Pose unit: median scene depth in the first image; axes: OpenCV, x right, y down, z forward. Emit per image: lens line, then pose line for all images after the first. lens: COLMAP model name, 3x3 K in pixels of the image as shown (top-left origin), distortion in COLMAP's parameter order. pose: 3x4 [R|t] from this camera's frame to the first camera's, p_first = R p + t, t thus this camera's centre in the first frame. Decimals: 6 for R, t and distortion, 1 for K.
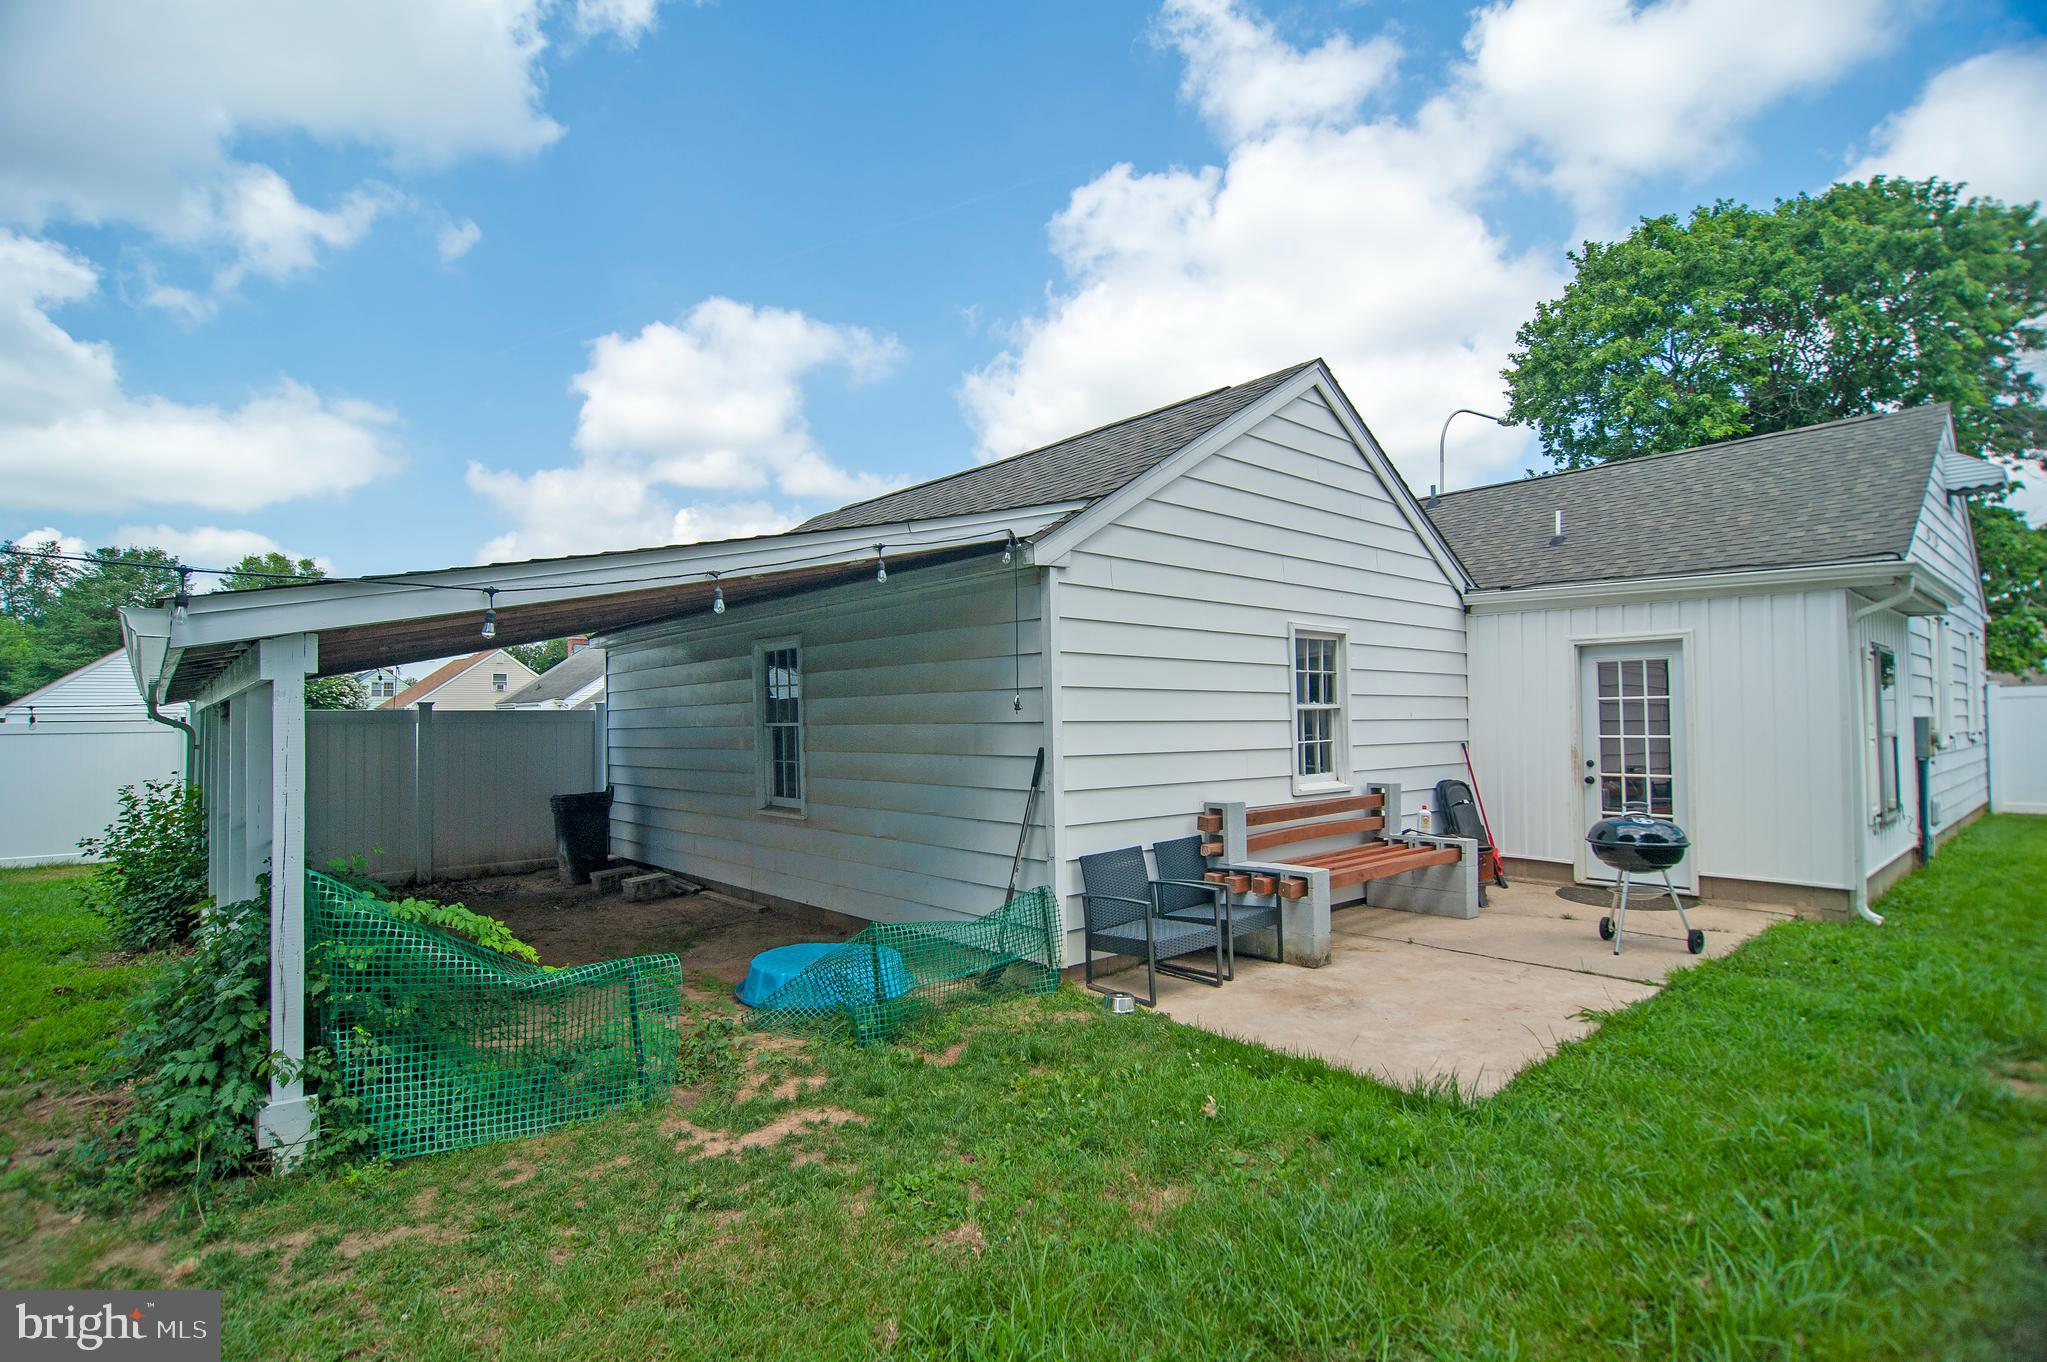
lens RADIAL K [[1011.8, 0, 1023.5], [0, 1011.8, 681.0], [0, 0, 1]] dist [-0.018082, -0.001223]
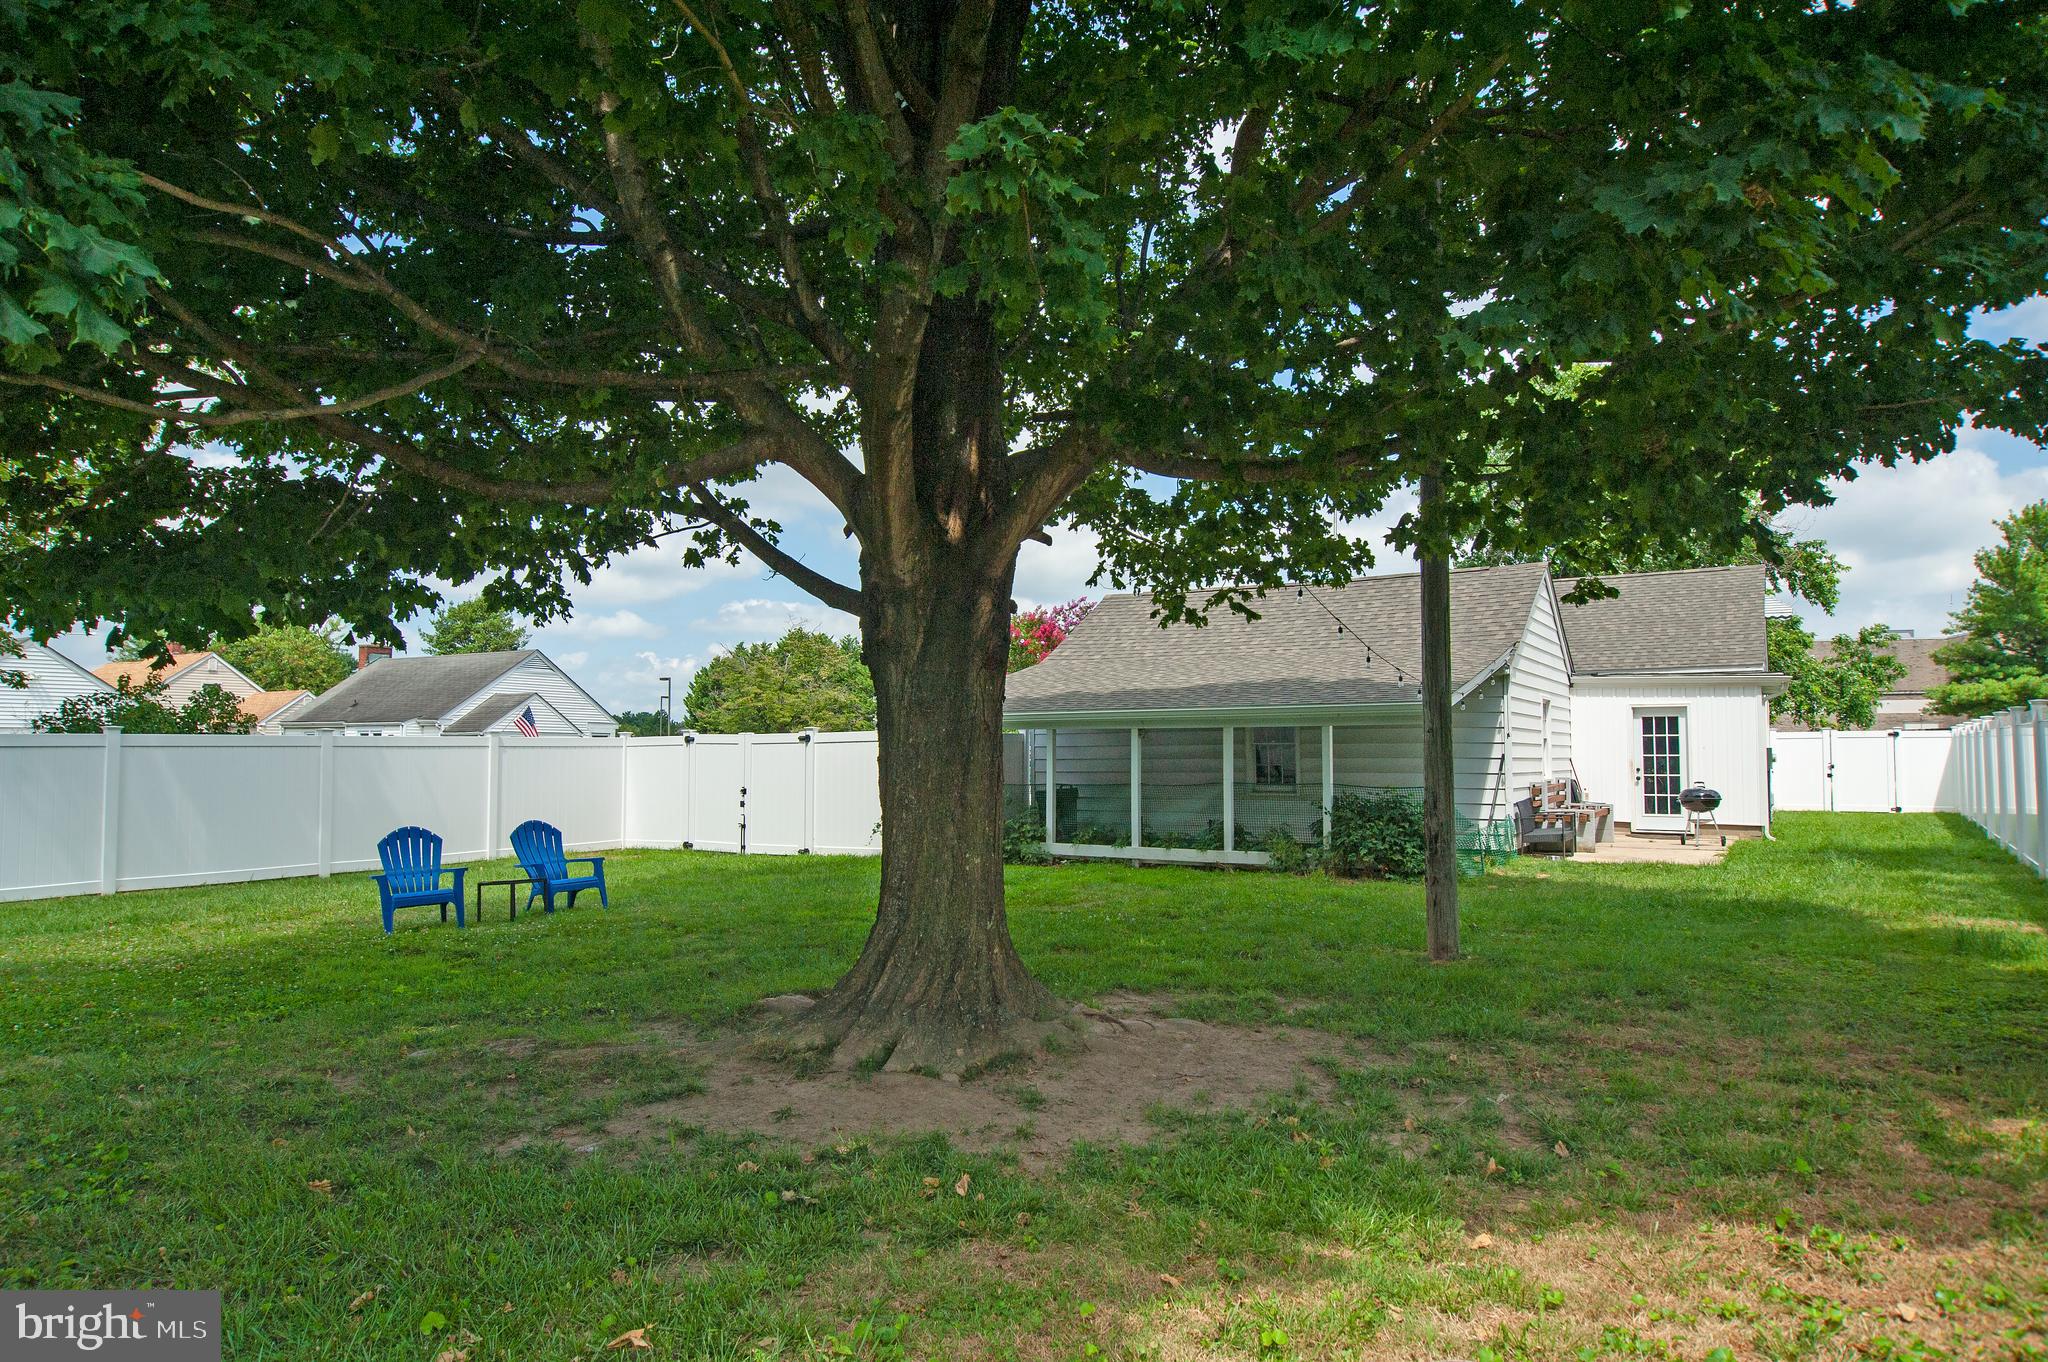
lens RADIAL K [[1221.7, 0, 1024.0], [0, 1221.7, 681.0], [0, 0, 1]] dist [0.001083, -0.068729]
pose [[0.961240, 0.027226, 0.274365, -1.286937], [-0.021542, 0.999487, -0.023709, -0.007012], [-0.274869, 0.016879, 0.961333, -0.971610]]
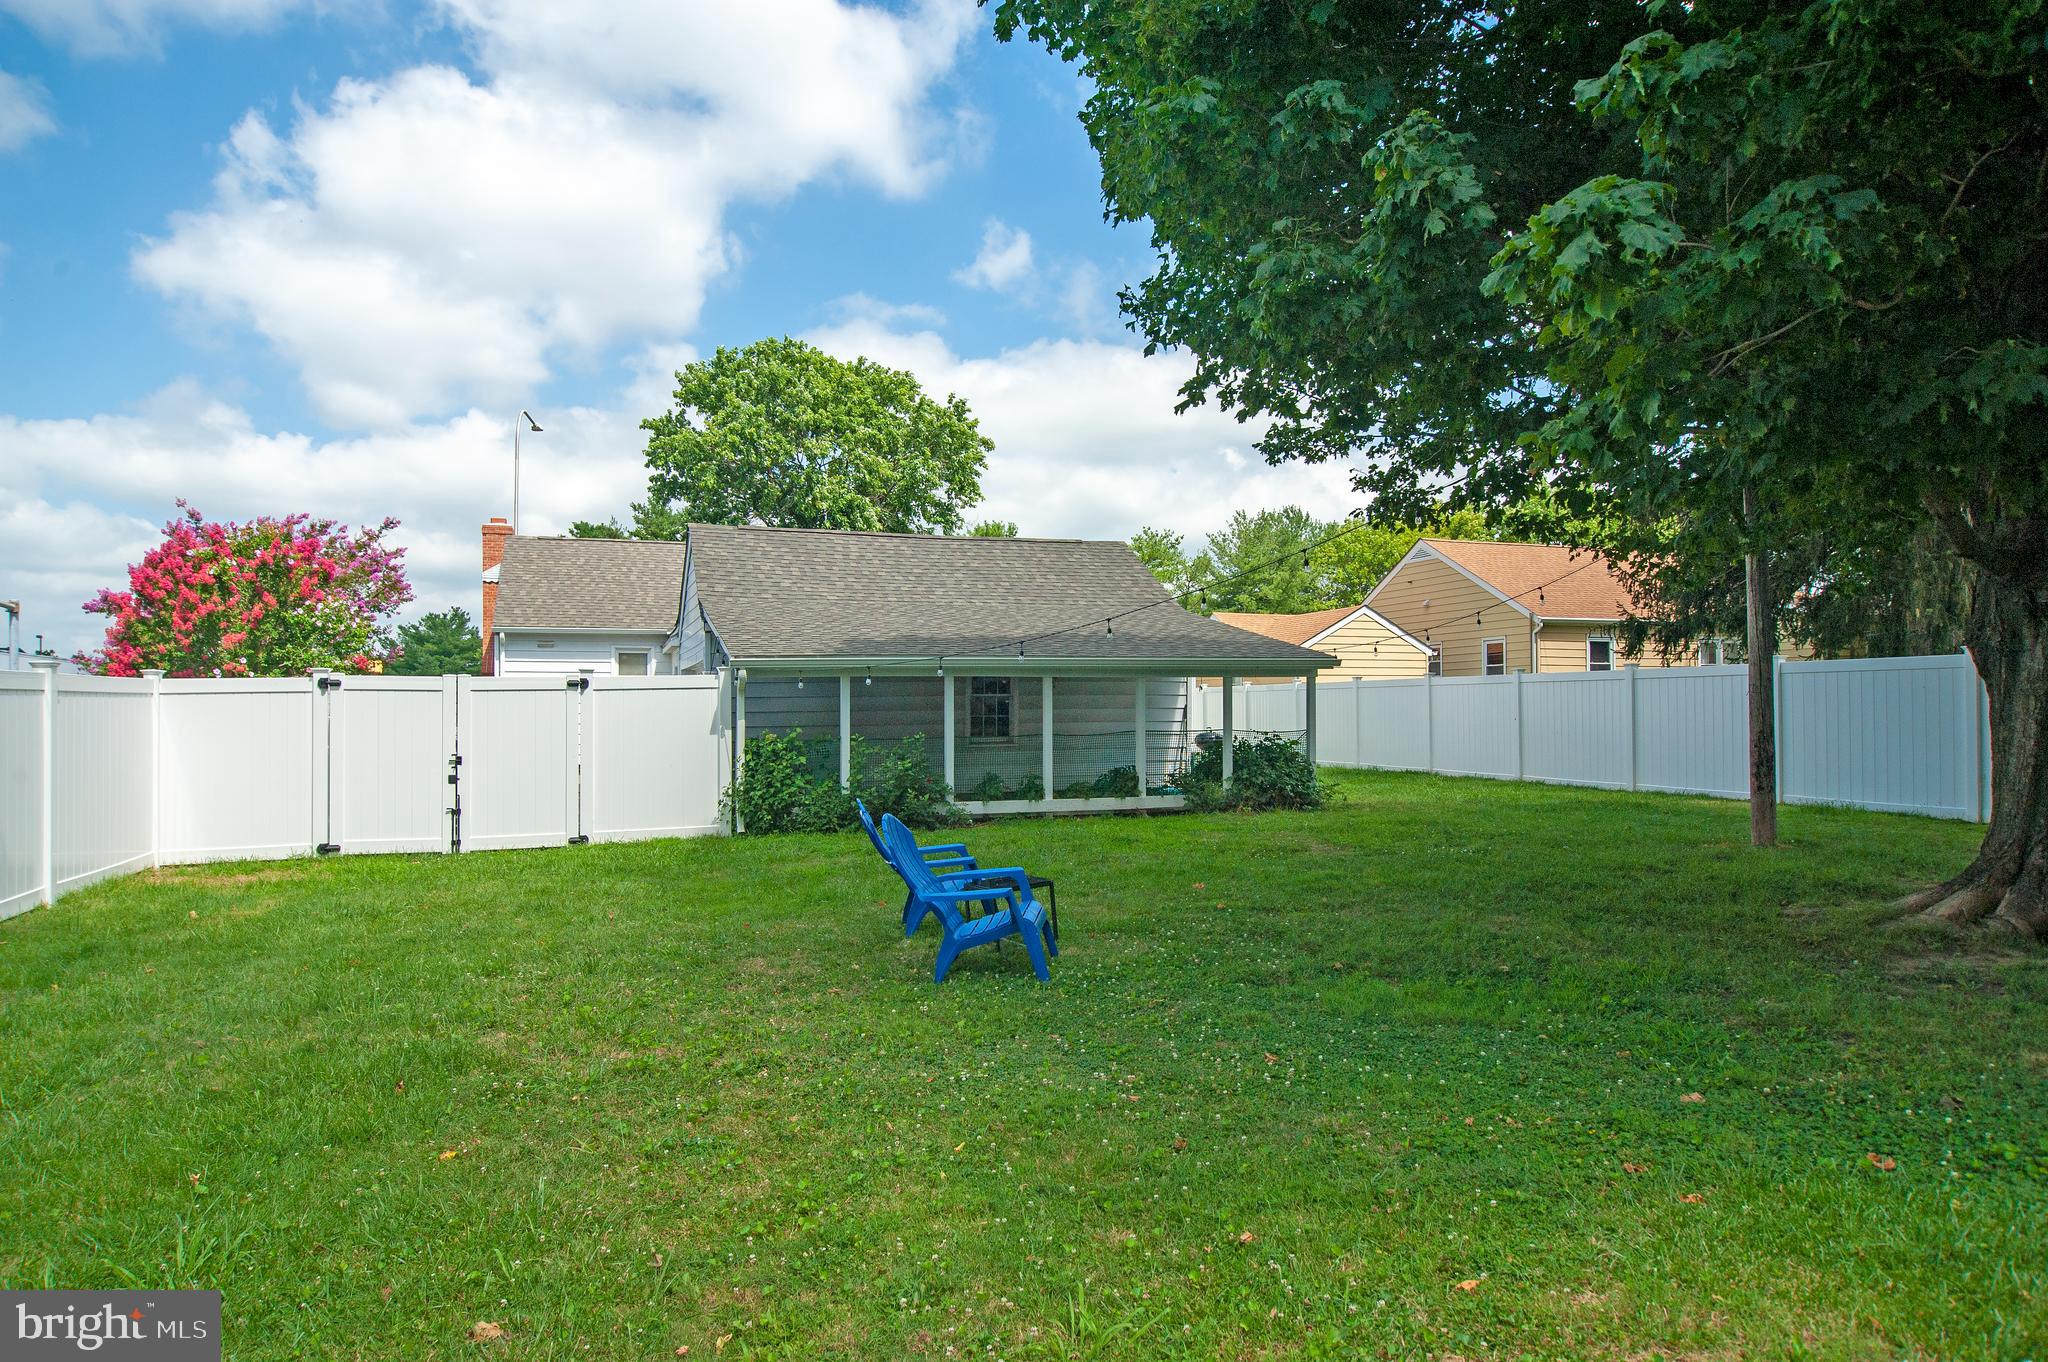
lens RADIAL K [[1221.7, 0, 1024.0], [0, 1221.7, 681.0], [0, 0, 1]] dist [0.001083, -0.068729]
pose [[0.407360, 0.029638, 0.912787, -2.259276], [-0.036122, 0.999214, -0.016324, 0.053284], [-0.912553, -0.026322, 0.408110, 0.068872]]
